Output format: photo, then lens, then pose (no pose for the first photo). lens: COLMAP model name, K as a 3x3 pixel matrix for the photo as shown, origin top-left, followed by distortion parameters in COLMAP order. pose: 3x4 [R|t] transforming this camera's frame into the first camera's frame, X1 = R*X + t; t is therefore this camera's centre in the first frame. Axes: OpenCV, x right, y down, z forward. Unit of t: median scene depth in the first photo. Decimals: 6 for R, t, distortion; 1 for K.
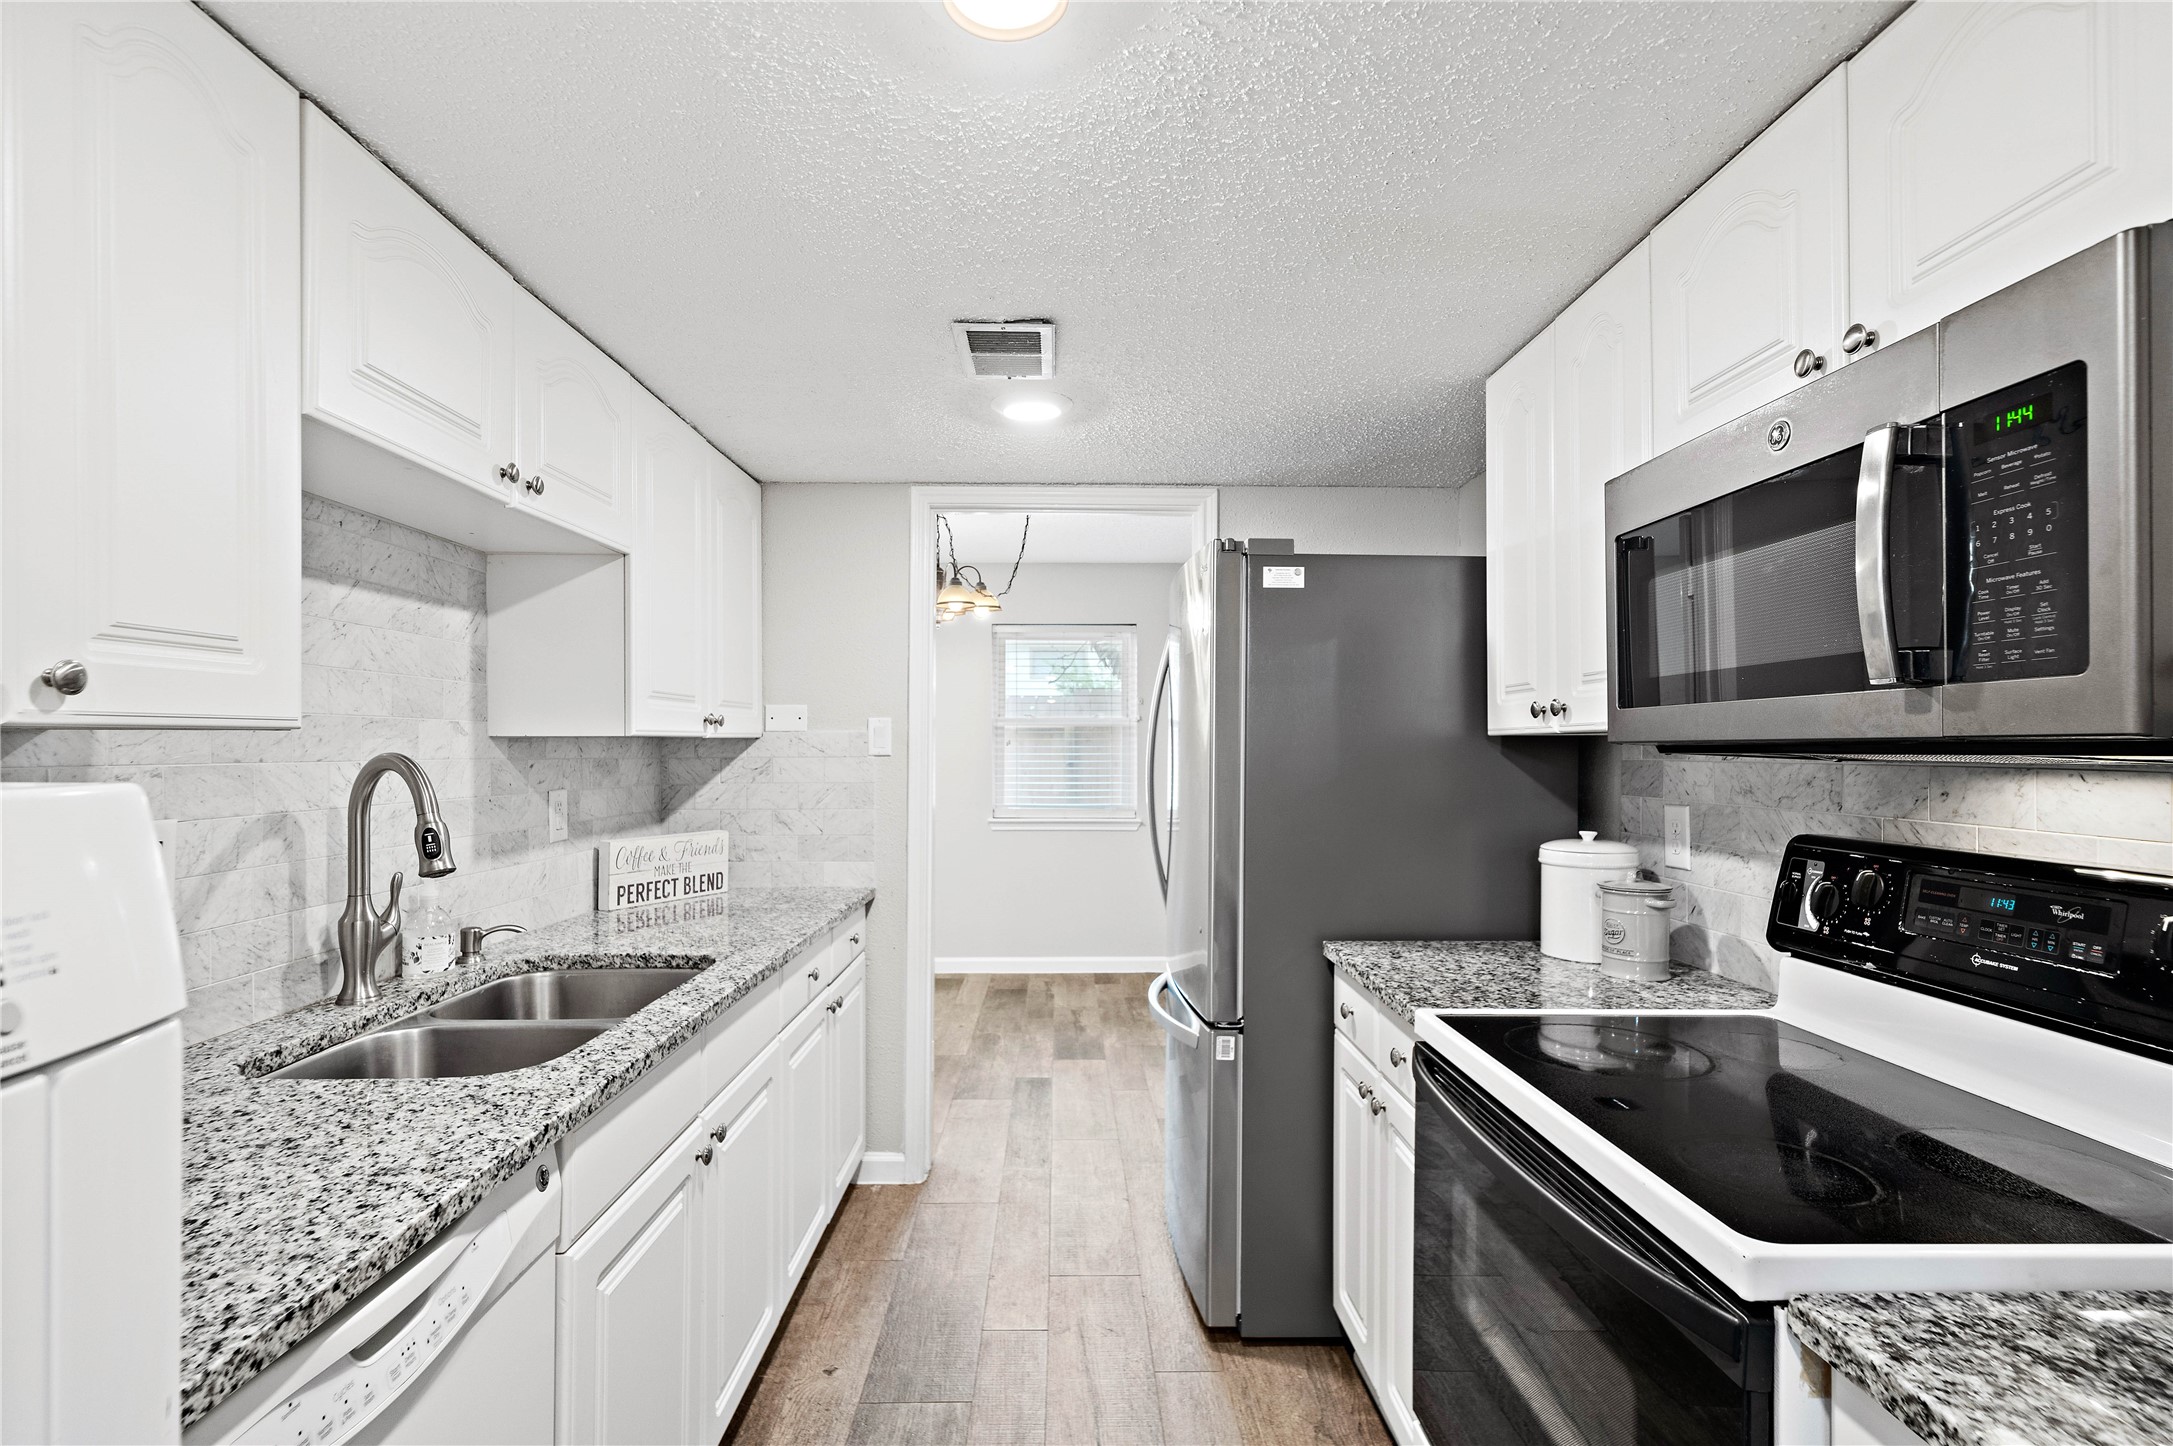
lens RADIAL K [[1002.8, 0, 1082.7], [0, 1002.8, 744.3], [0, 0, 1]] dist [0.000129, 0.000030]
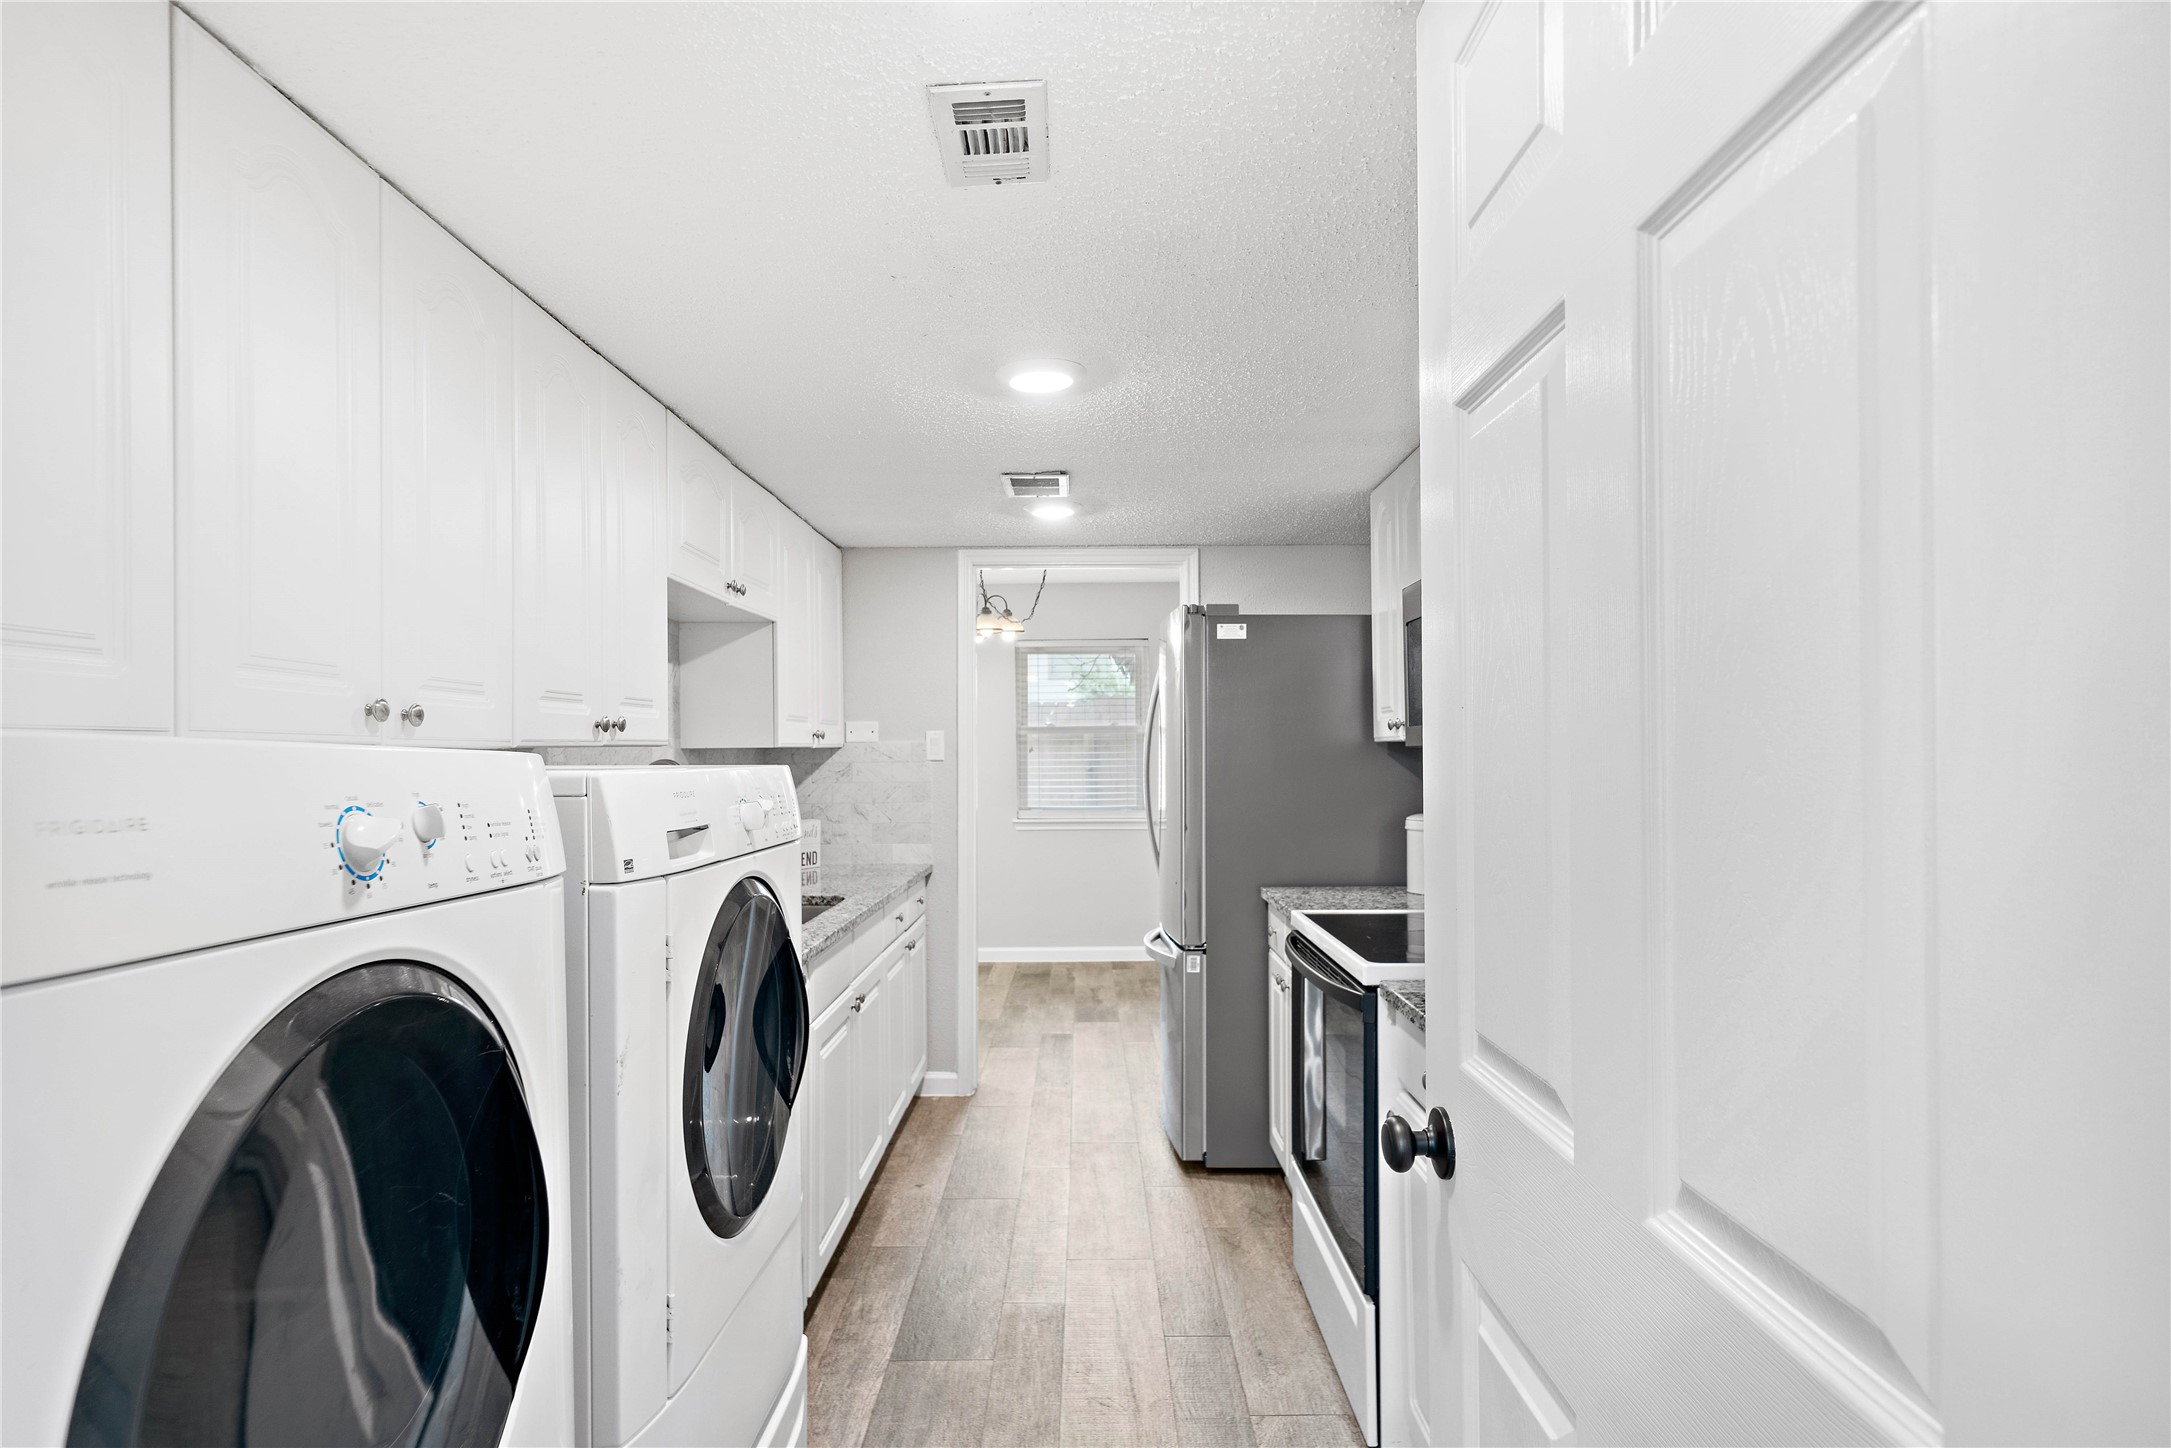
lens RADIAL K [[1143.4, 0, 1085.2], [0, 1143.4, 751.9], [0, 0, 1]] dist [0.000108, -0.000002]
pose [[0.999764, -0.008566, -0.019943, 0.019064], [0.008590, 0.999962, 0.001124, 0.000094], [0.019933, -0.001296, 0.999800, -0.486574]]
